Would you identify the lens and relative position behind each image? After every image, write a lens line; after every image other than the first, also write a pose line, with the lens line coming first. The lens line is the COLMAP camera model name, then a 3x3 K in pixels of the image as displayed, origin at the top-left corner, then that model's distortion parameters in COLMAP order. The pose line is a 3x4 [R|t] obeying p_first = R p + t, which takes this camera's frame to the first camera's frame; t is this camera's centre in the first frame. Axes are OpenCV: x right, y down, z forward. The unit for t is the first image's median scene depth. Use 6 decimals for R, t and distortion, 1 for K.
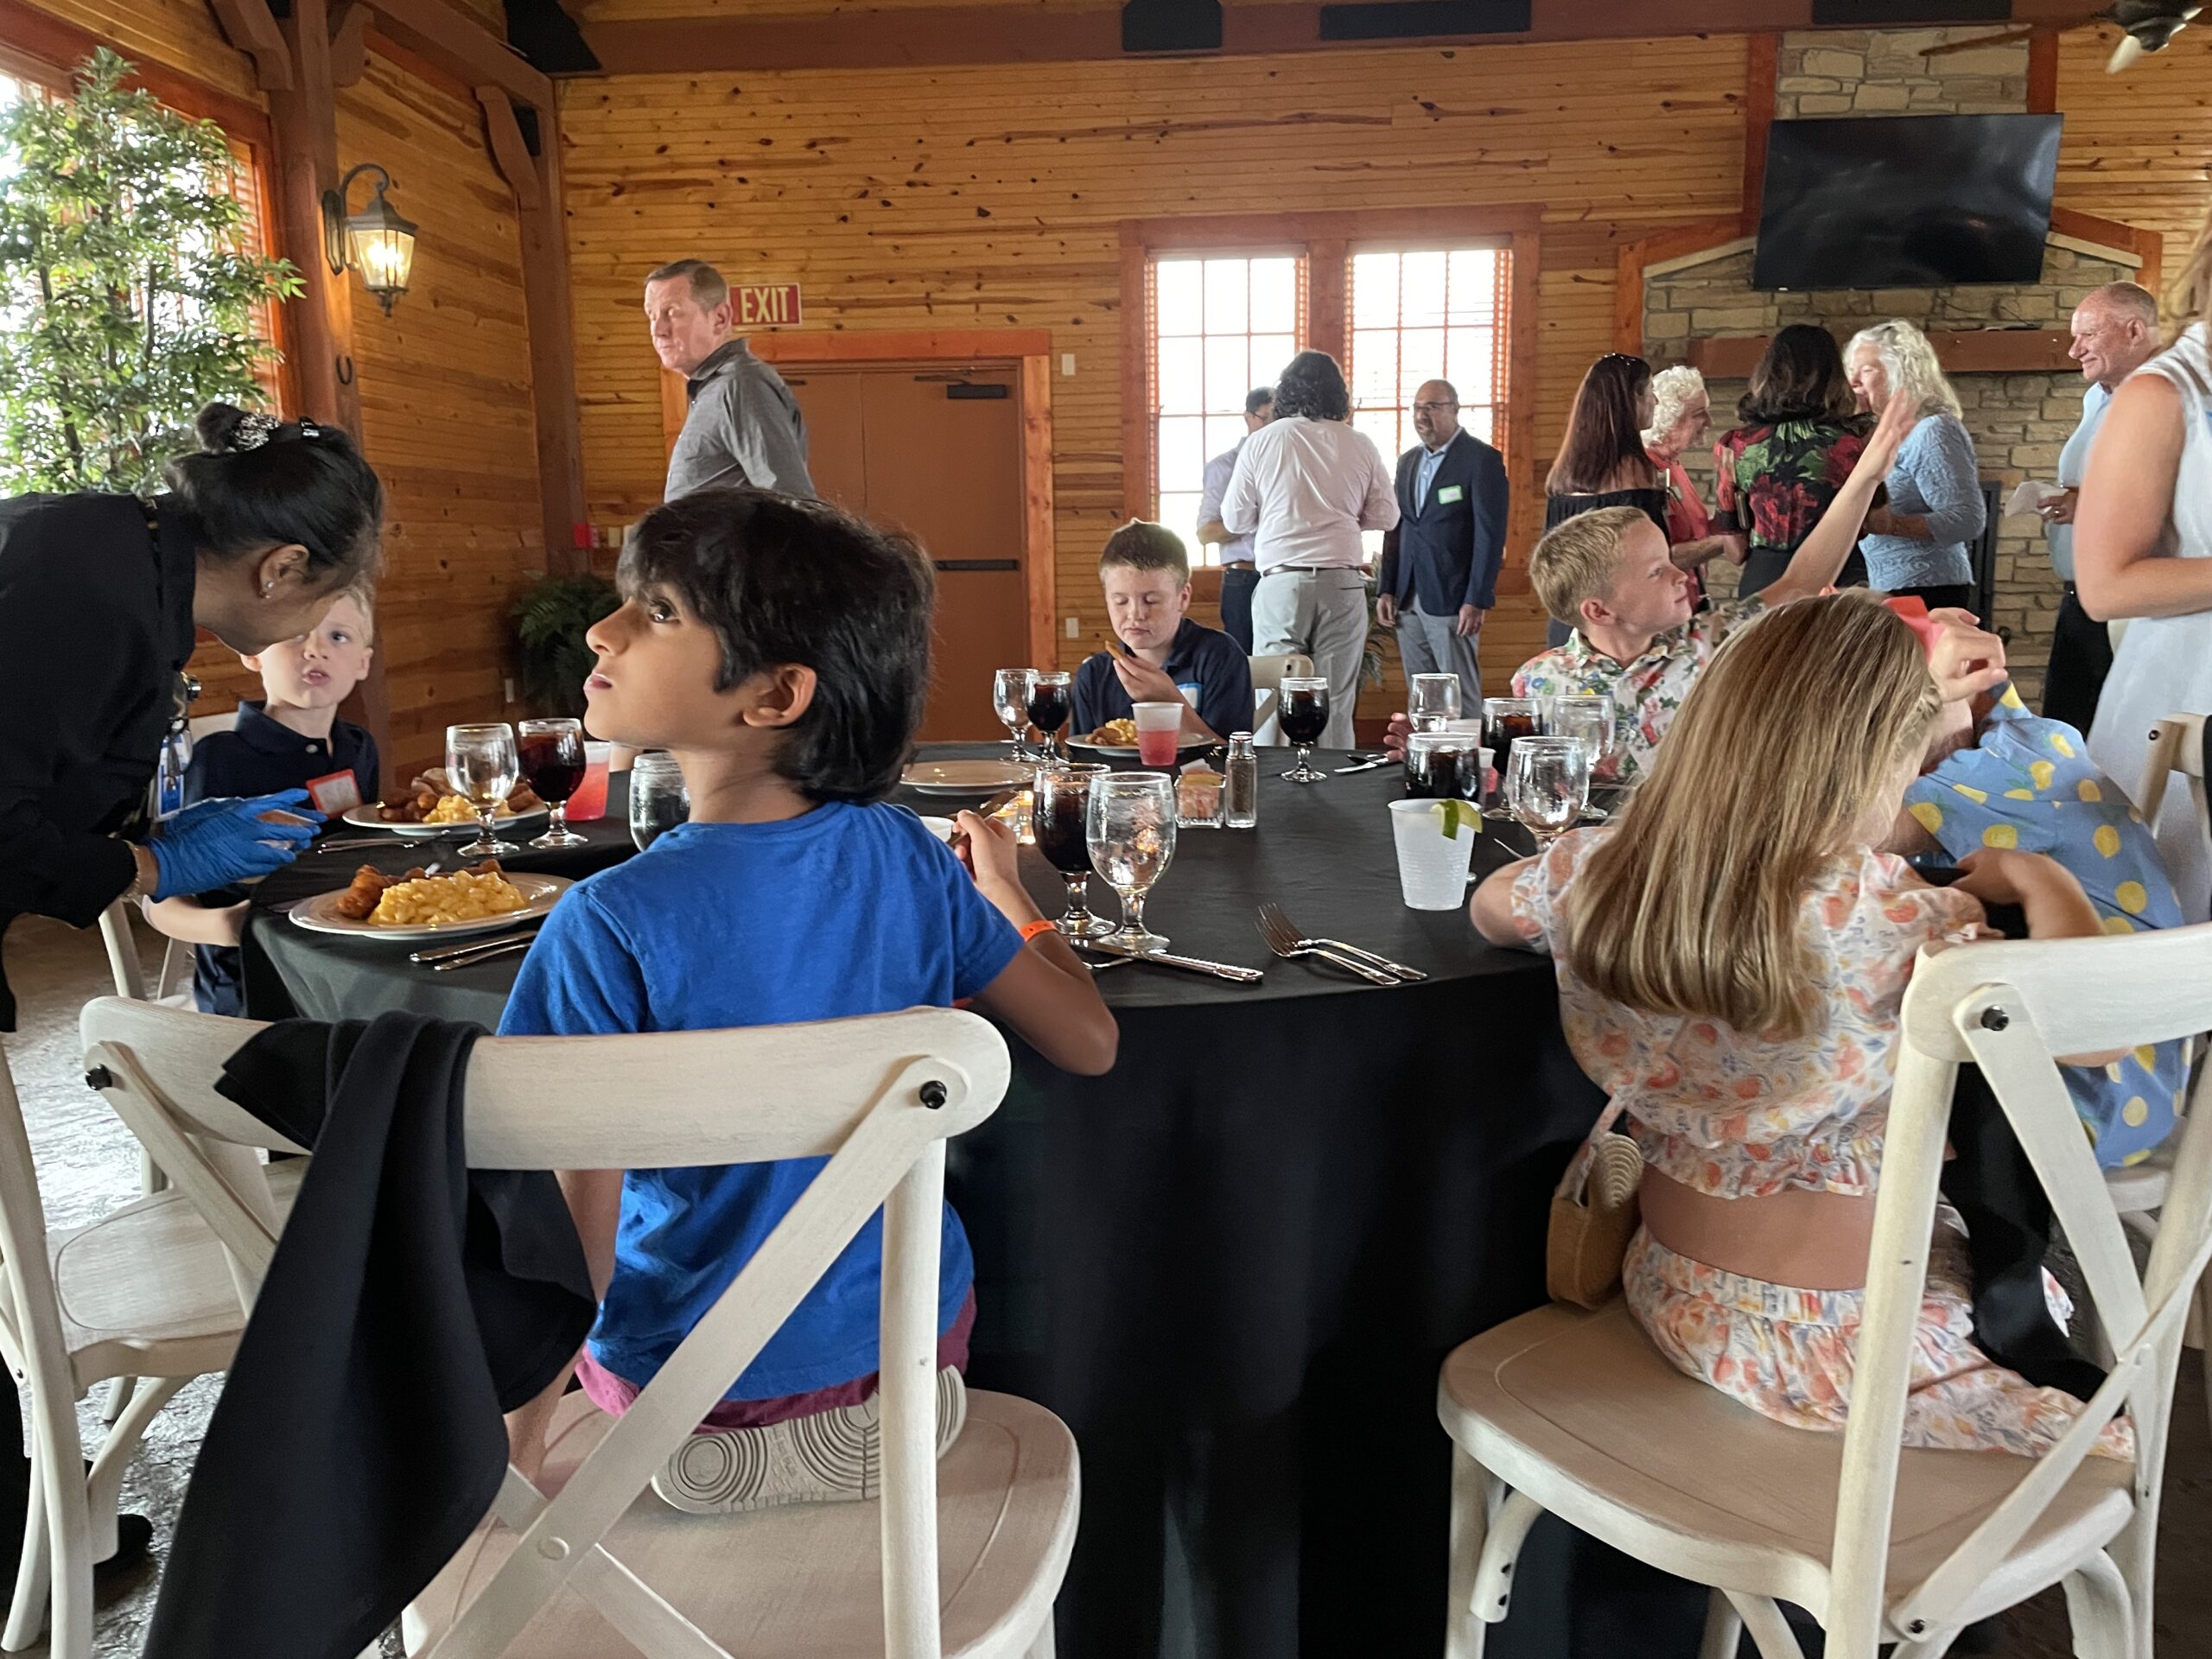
lens RADIAL K [[1697.1, 0, 1078.7], [0, 1697.1, 815.6], [0, 0, 1]] dist [0.074365, -0.098010]
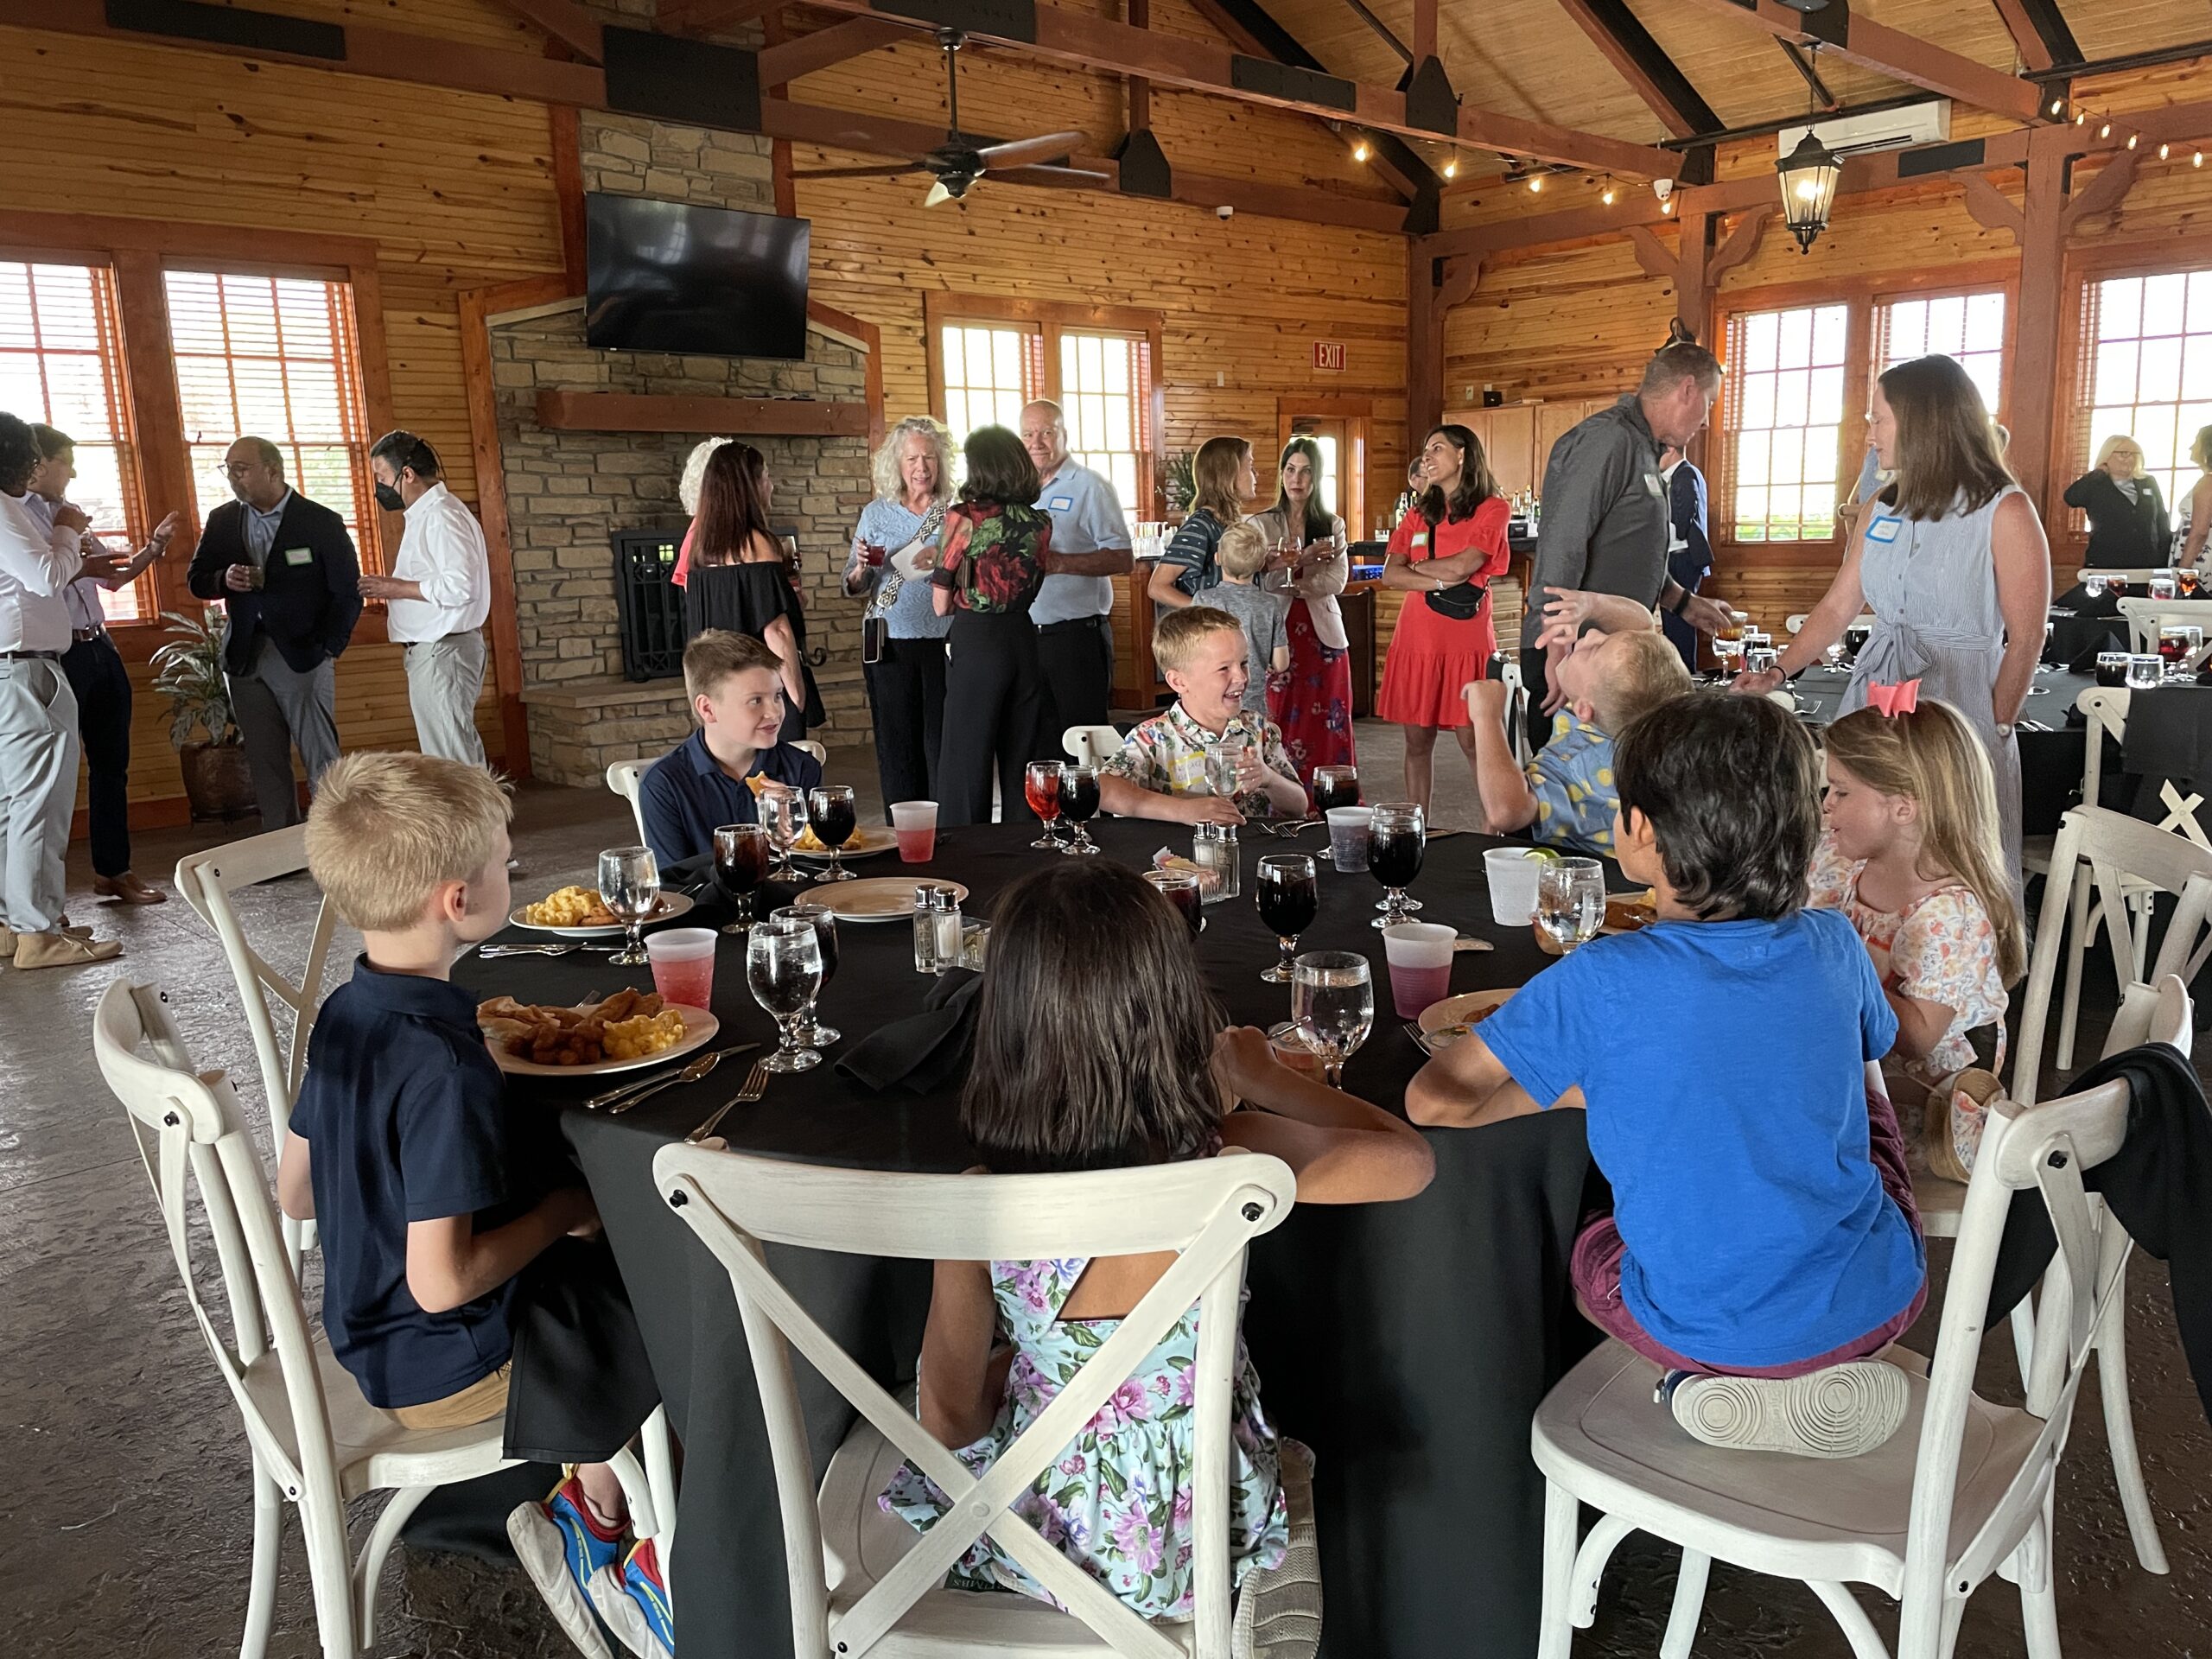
lens RADIAL K [[1665.0, 0, 1090.5], [0, 1665.0, 810.8], [0, 0, 1]] dist [0.085900, -0.111827]
pose [[0.674785, -0.130942, 0.726305, -0.191976], [0.138651, 0.989103, 0.049504, -0.028803], [-0.724873, 0.067299, 0.685587, 0.073223]]
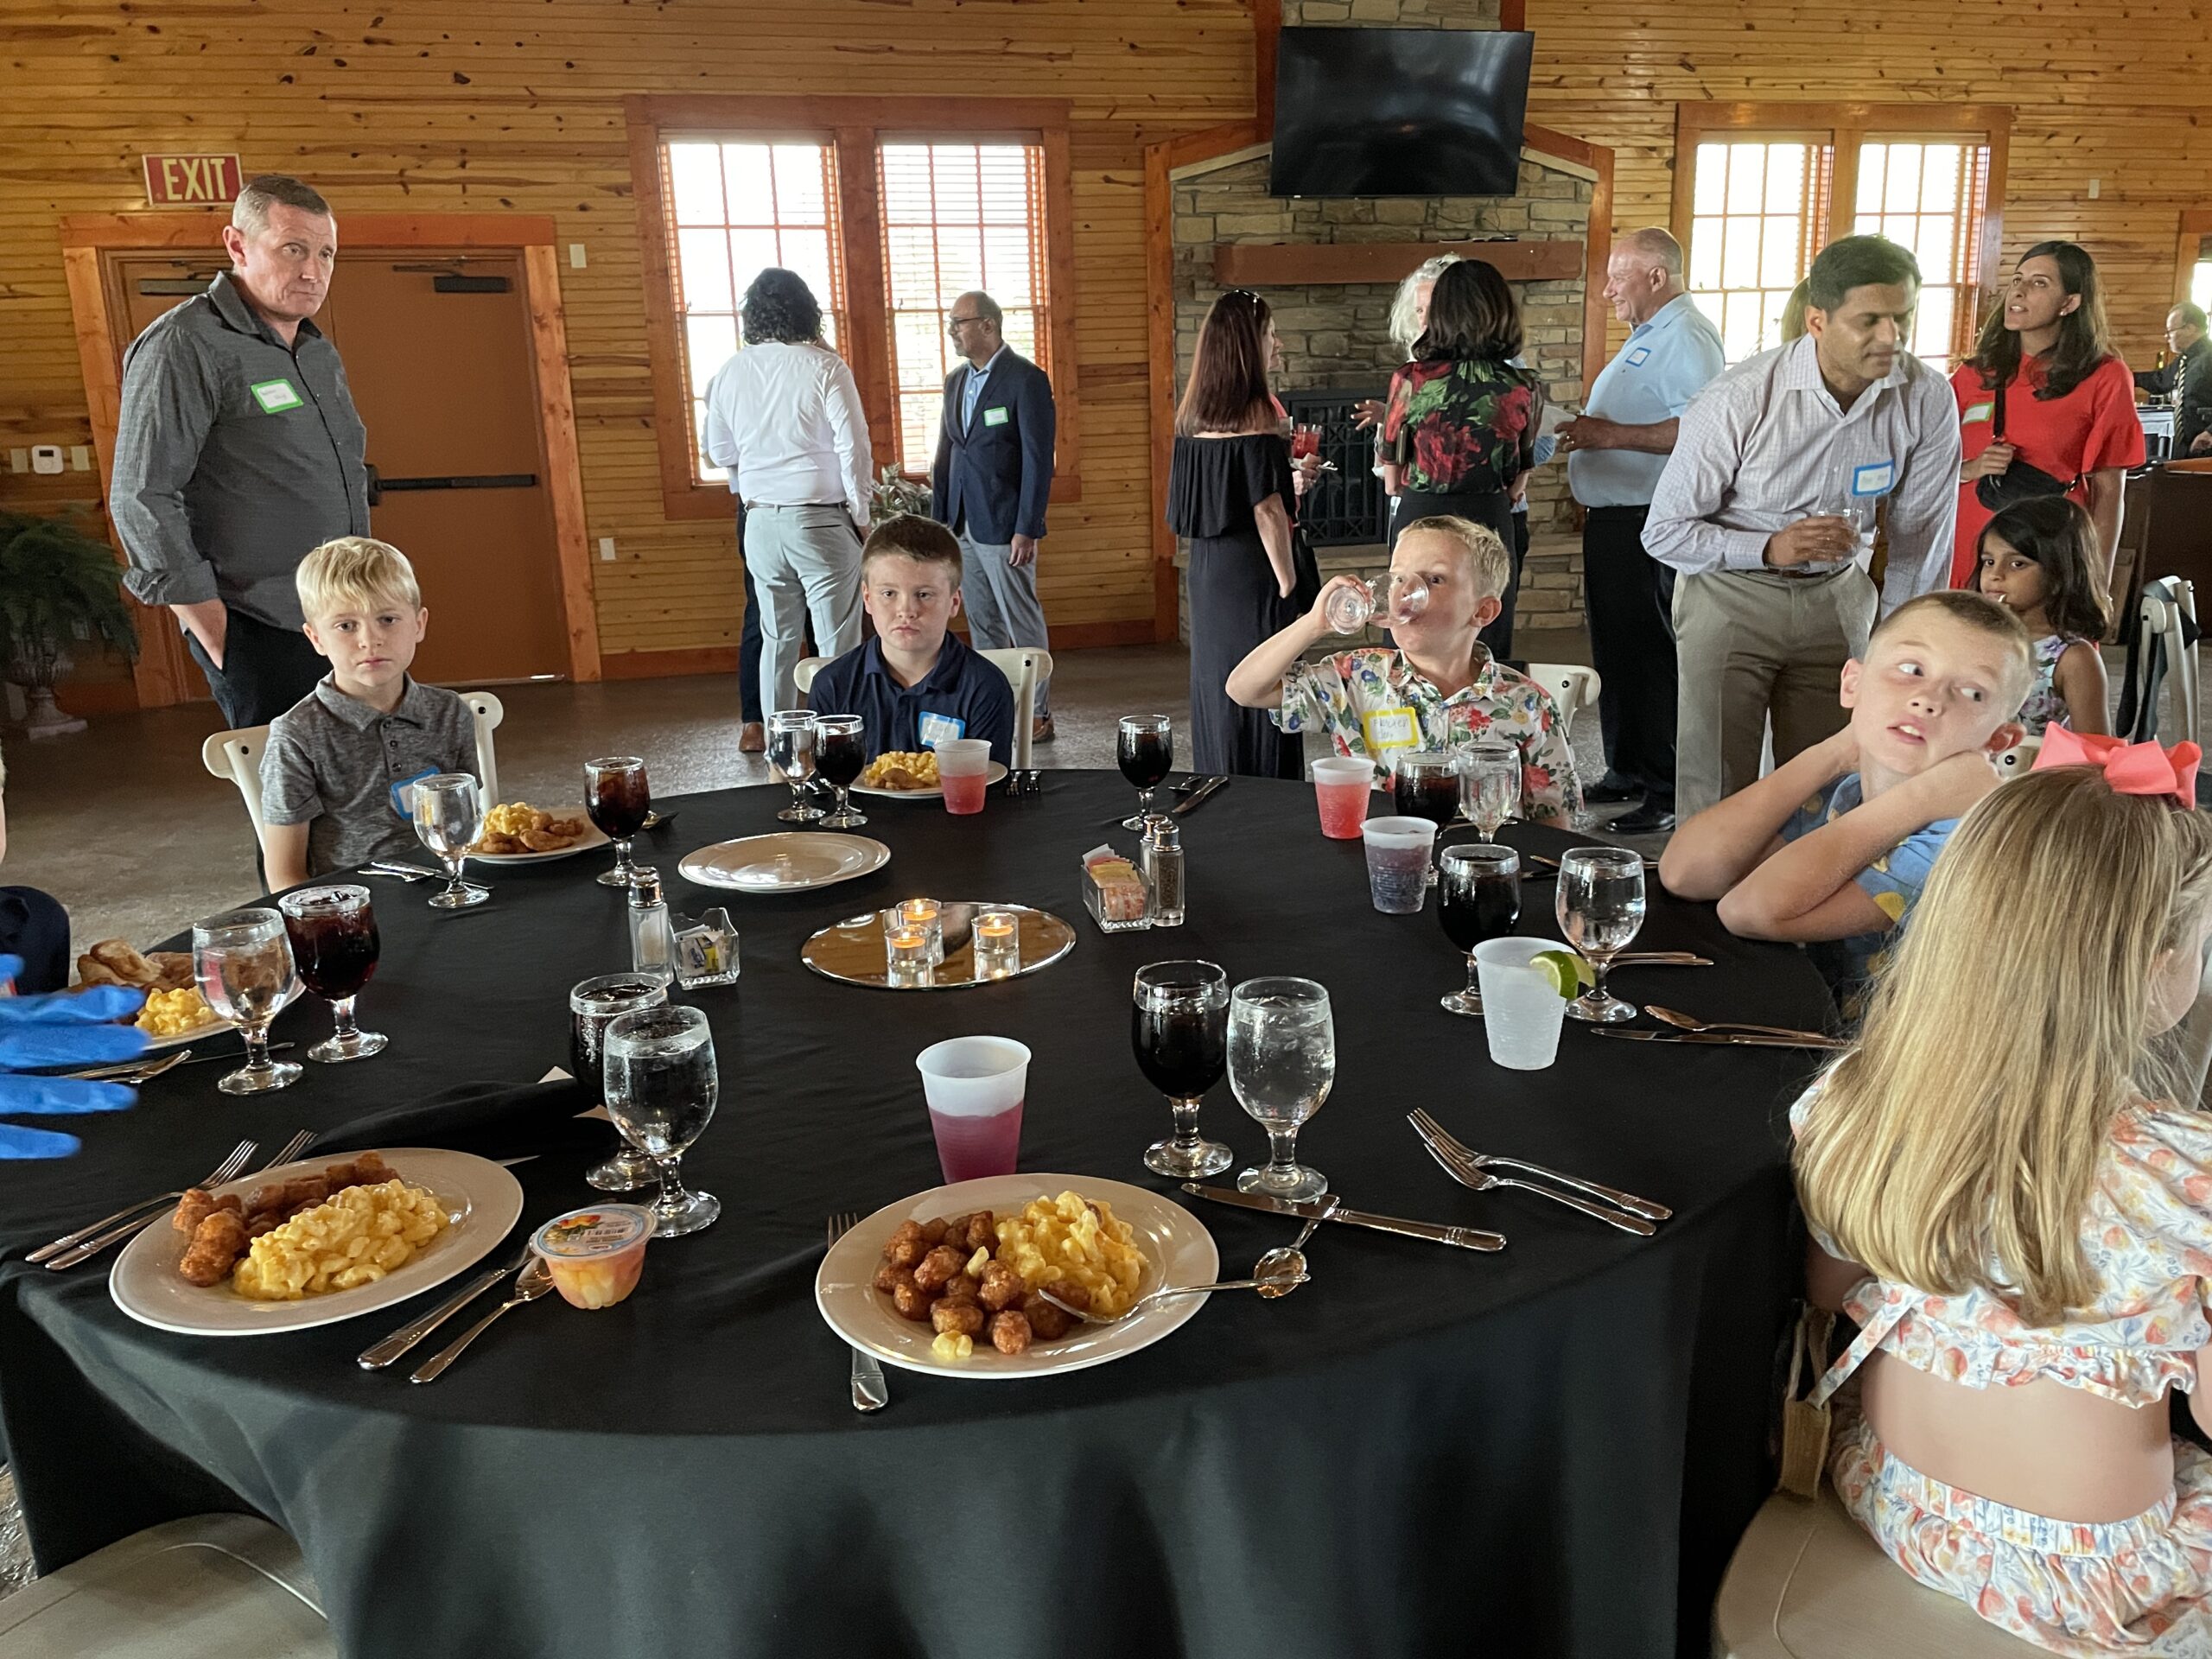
lens RADIAL K [[1665.0, 0, 1096.3], [0, 1665.0, 811.9], [0, 0, 1]] dist [0.085900, -0.111827]
pose [[0.949503, -0.086816, 0.301506, -0.041572], [0.065454, 0.994622, 0.080266, -0.026673], [-0.306853, -0.056478, 0.950080, 0.053606]]
